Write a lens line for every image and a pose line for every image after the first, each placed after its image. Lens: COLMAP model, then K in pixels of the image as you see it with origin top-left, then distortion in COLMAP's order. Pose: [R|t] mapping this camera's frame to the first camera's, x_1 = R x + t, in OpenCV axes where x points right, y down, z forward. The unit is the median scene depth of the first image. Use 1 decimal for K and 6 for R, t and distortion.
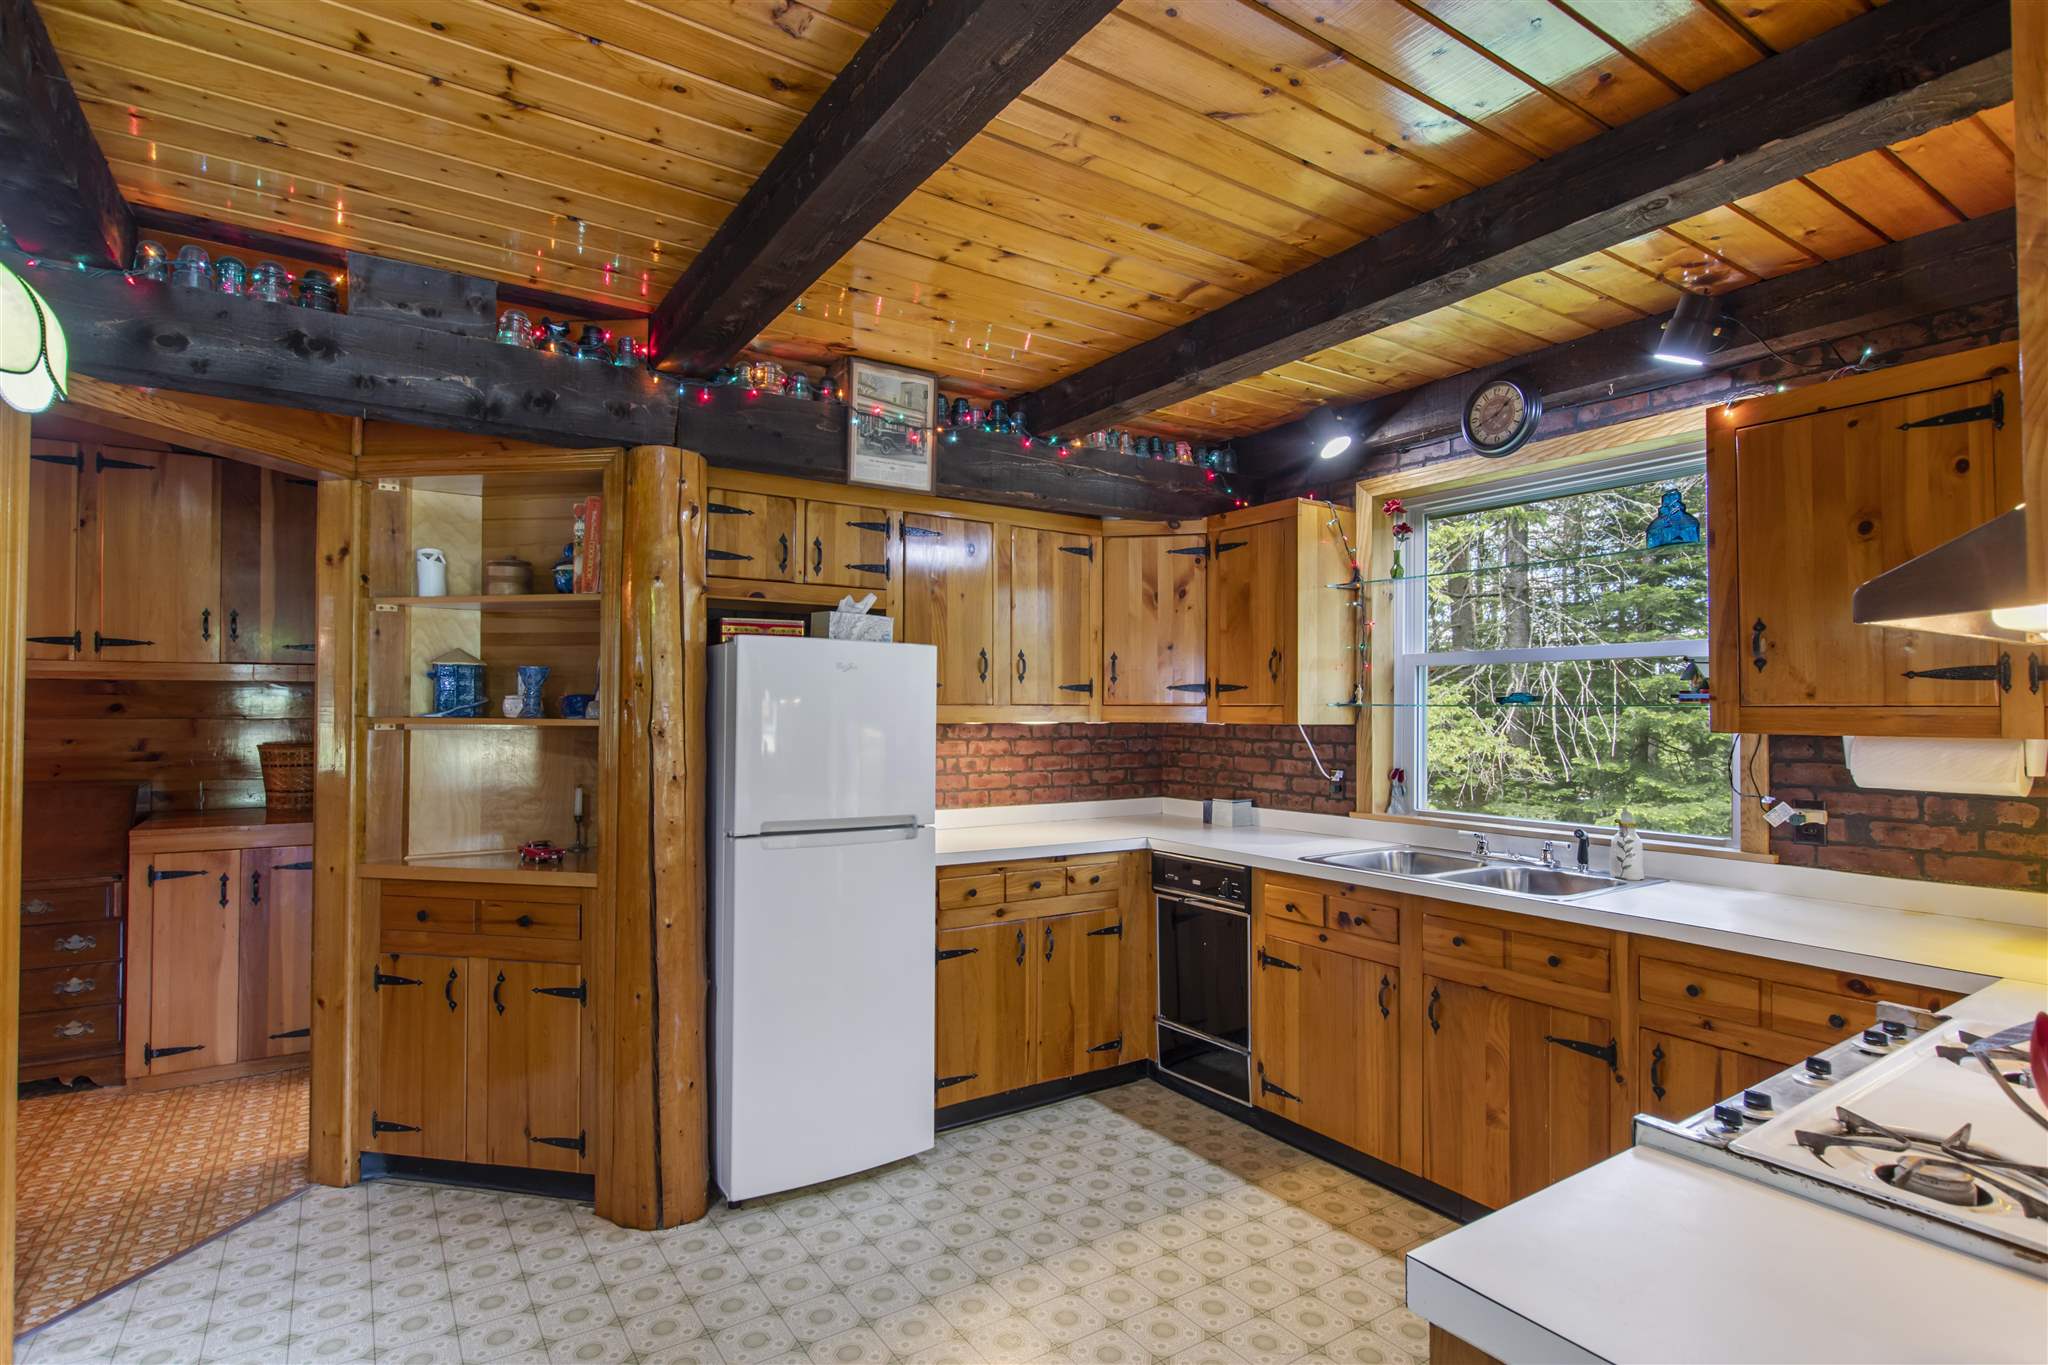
lens RADIAL K [[1007.0, 0, 1035.7], [0, 1007.0, 702.7], [0, 0, 1]] dist [-0.002707, -0.000031]
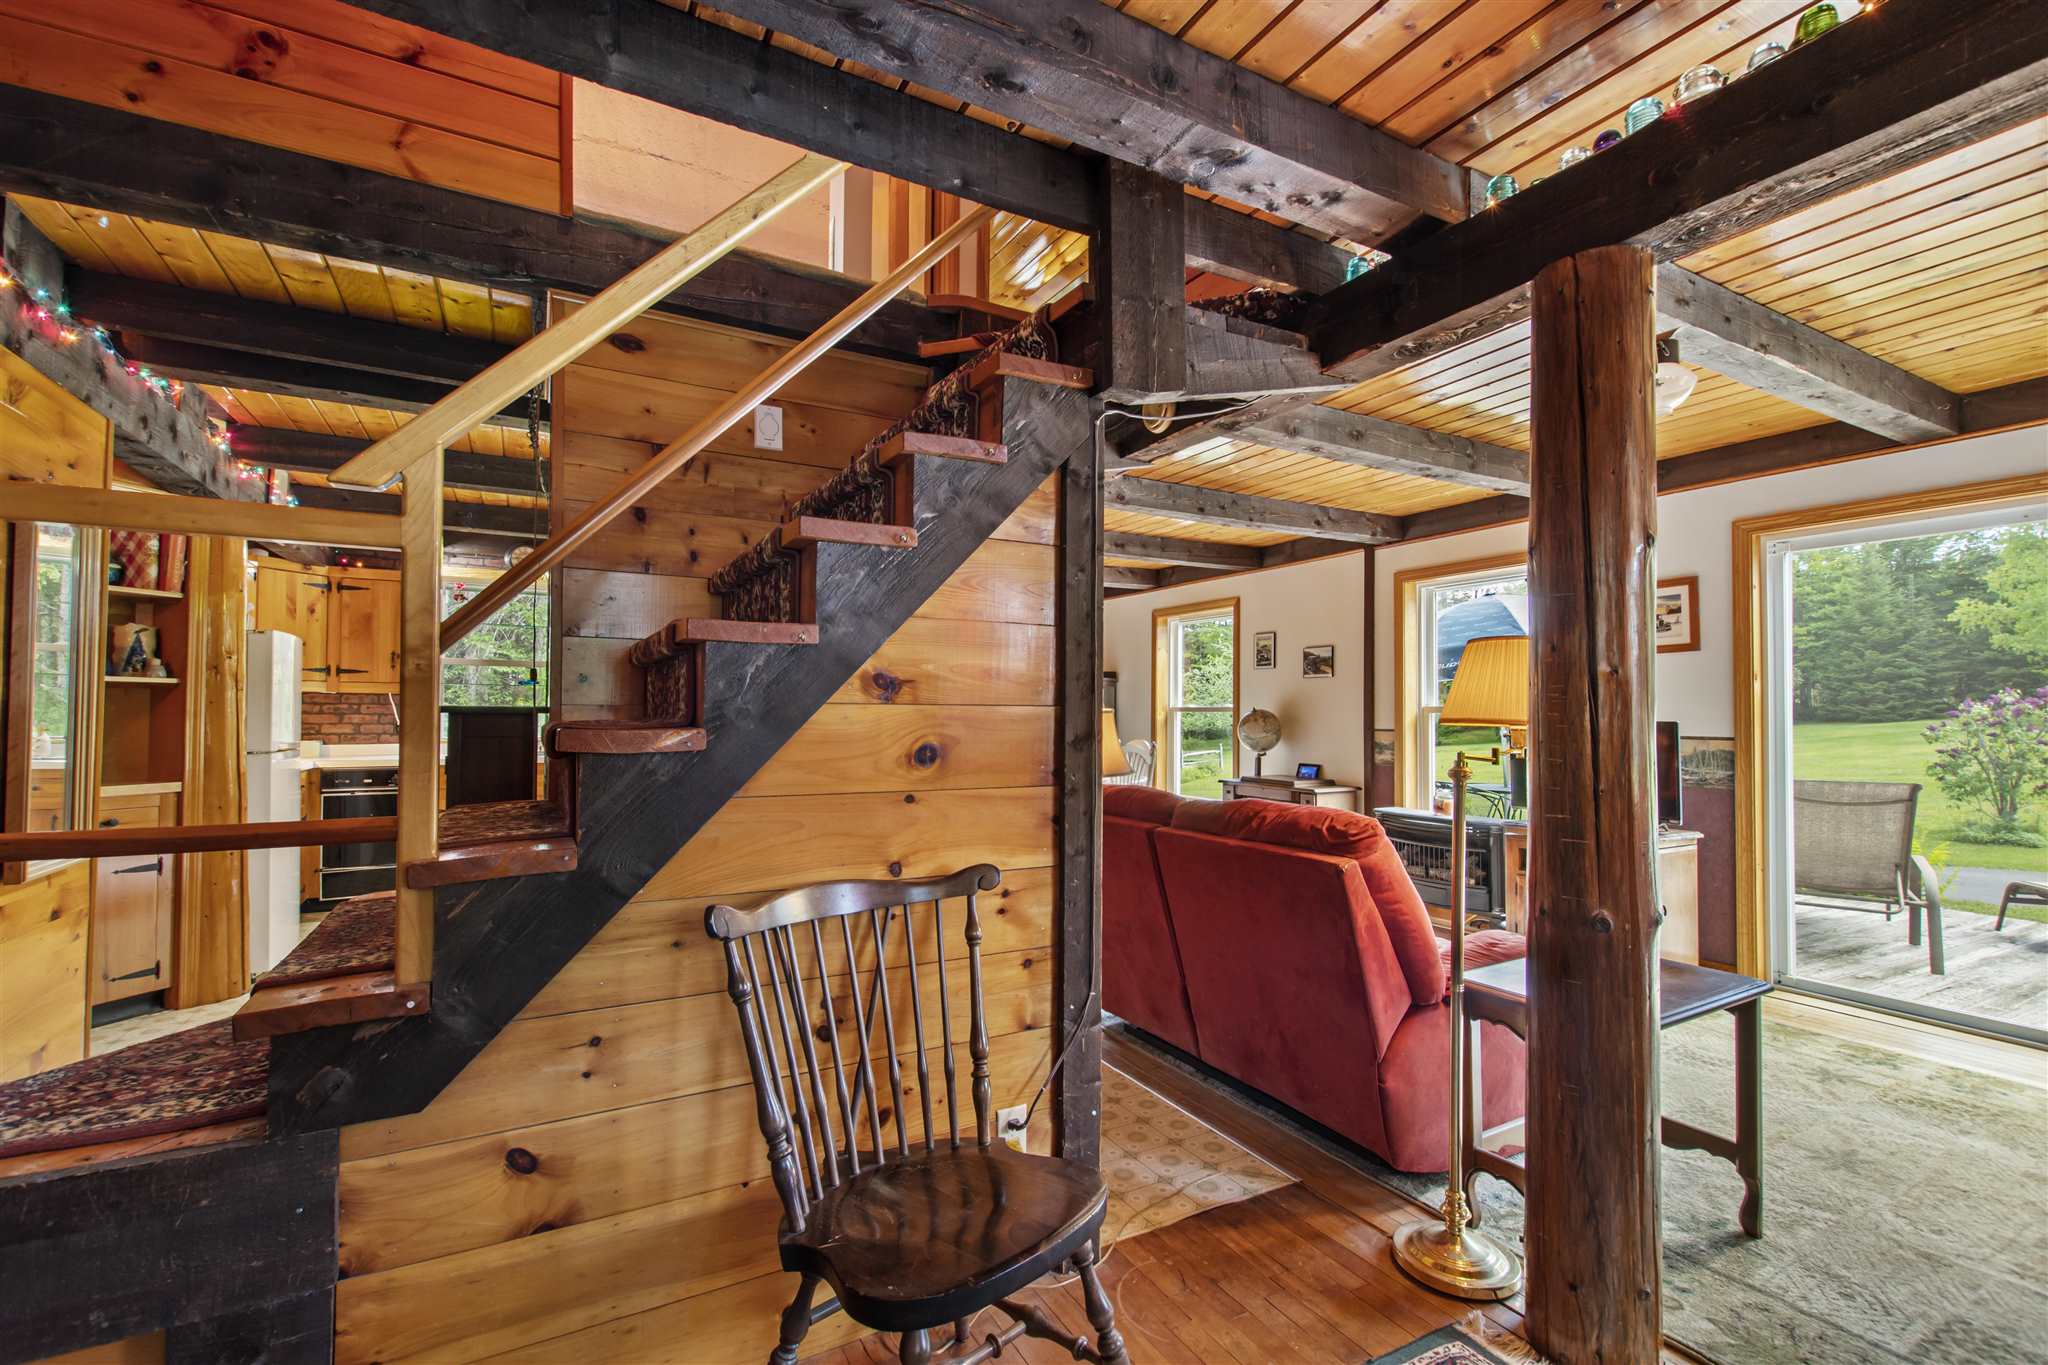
lens RADIAL K [[914.6, 0, 1027.9], [0, 914.6, 696.7], [0, 0, 1]] dist [0.008164, -0.002103]
pose [[0.084910, 0.013748, 0.996294, -1.311537], [-0.013255, 0.999832, -0.012668, 0.034181], [-0.996300, -0.012130, 0.085078, -0.284279]]
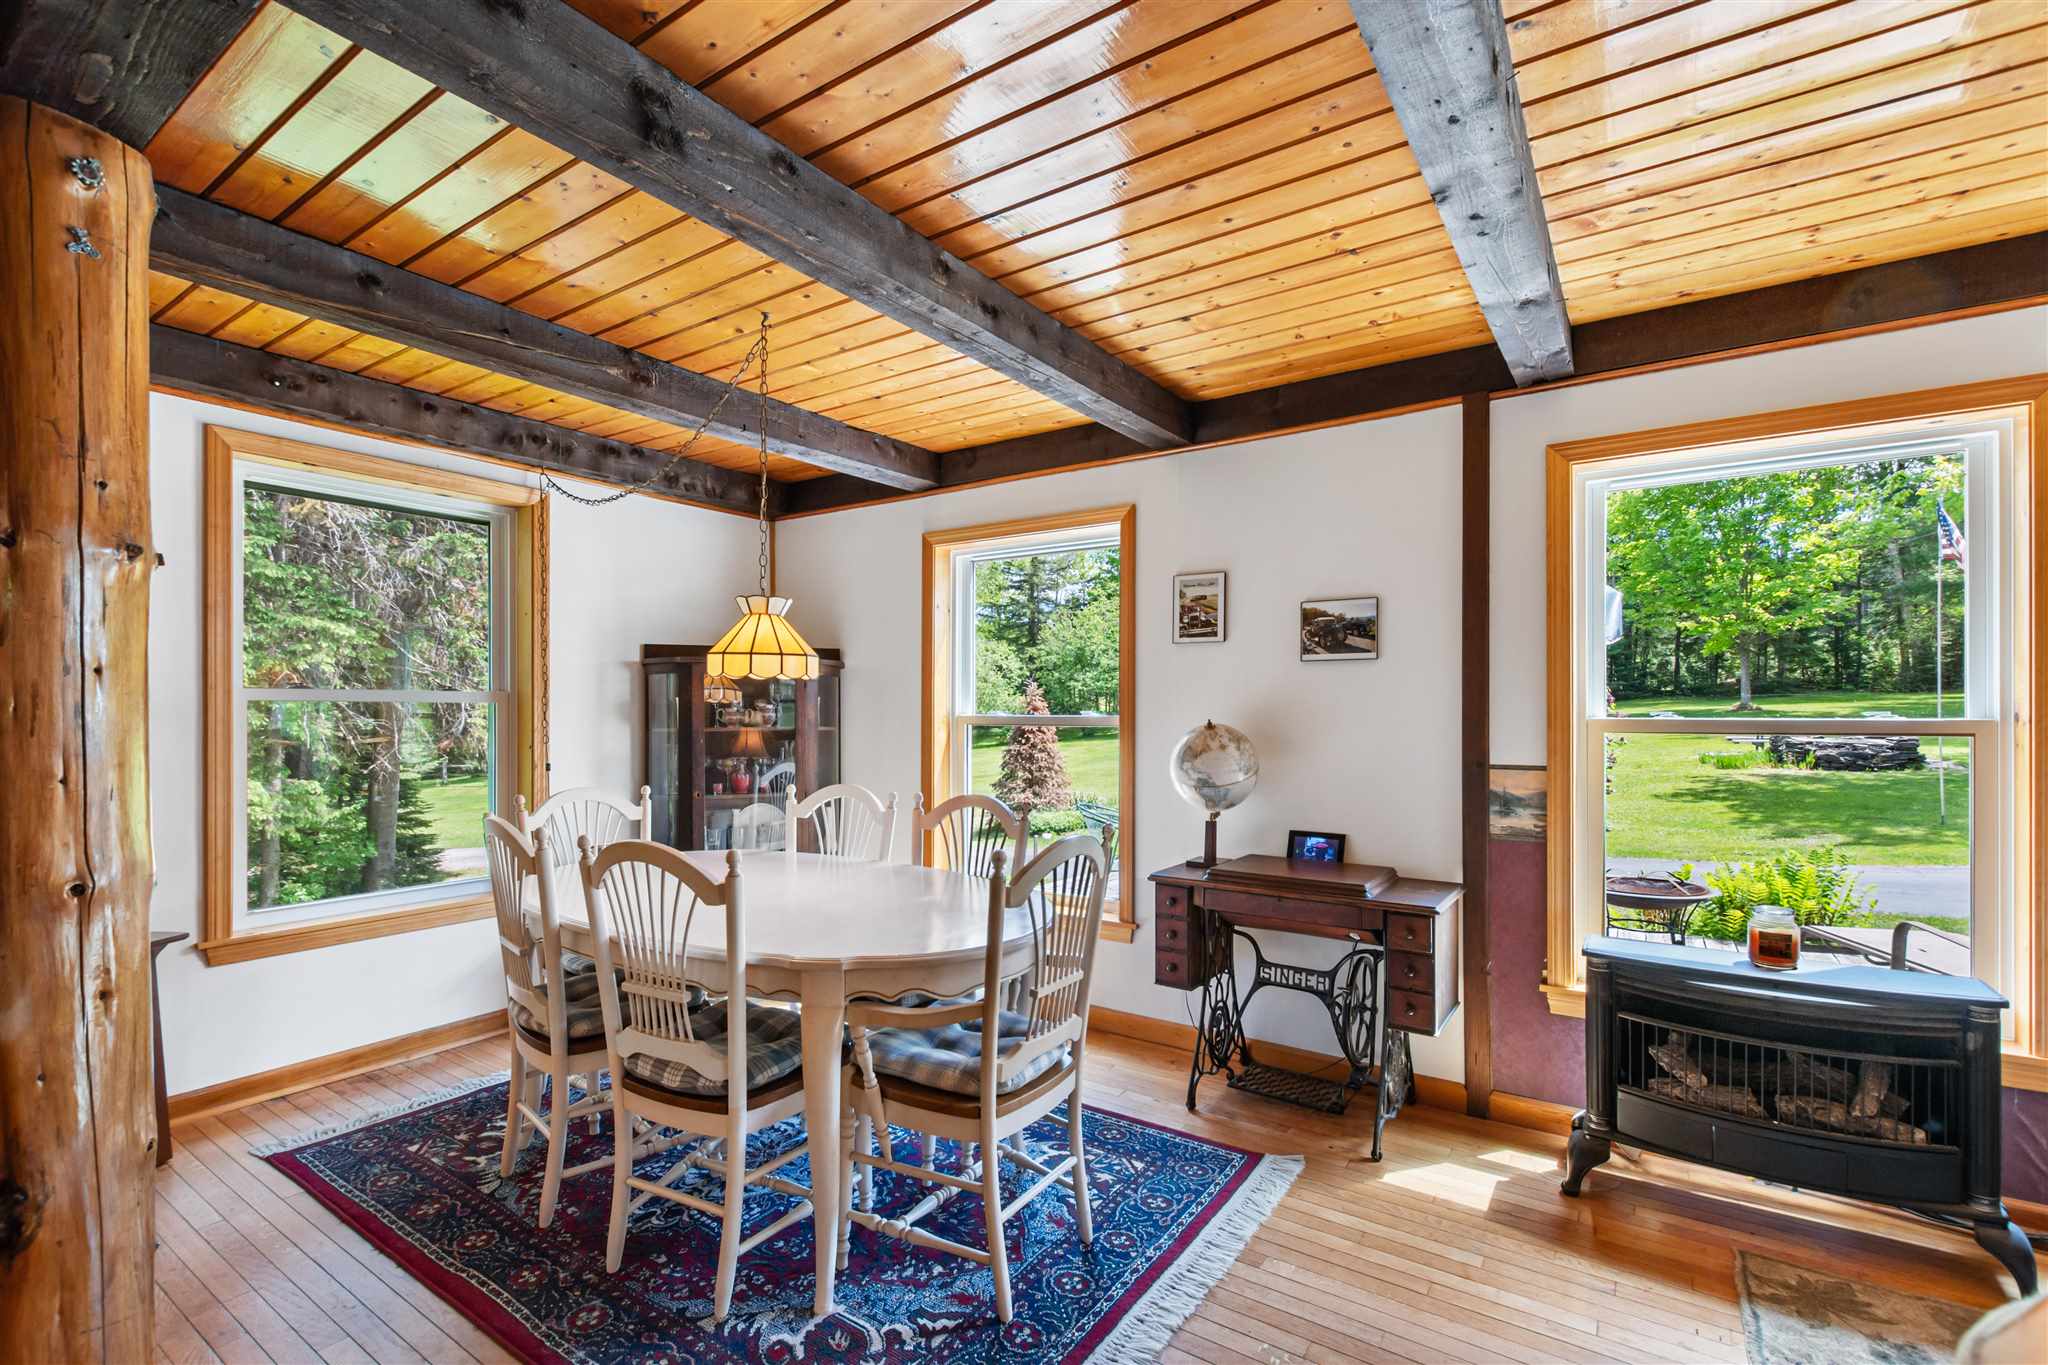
lens RADIAL K [[914.6, 0, 1037.9], [0, 914.6, 707.9], [0, 0, 1]] dist [0.008164, -0.002103]
pose [[-0.376263, -0.004427, 0.926502, -0.211063], [-0.010912, 0.999940, 0.000346, 0.016923], [-0.926449, -0.009980, -0.376289, -0.089197]]
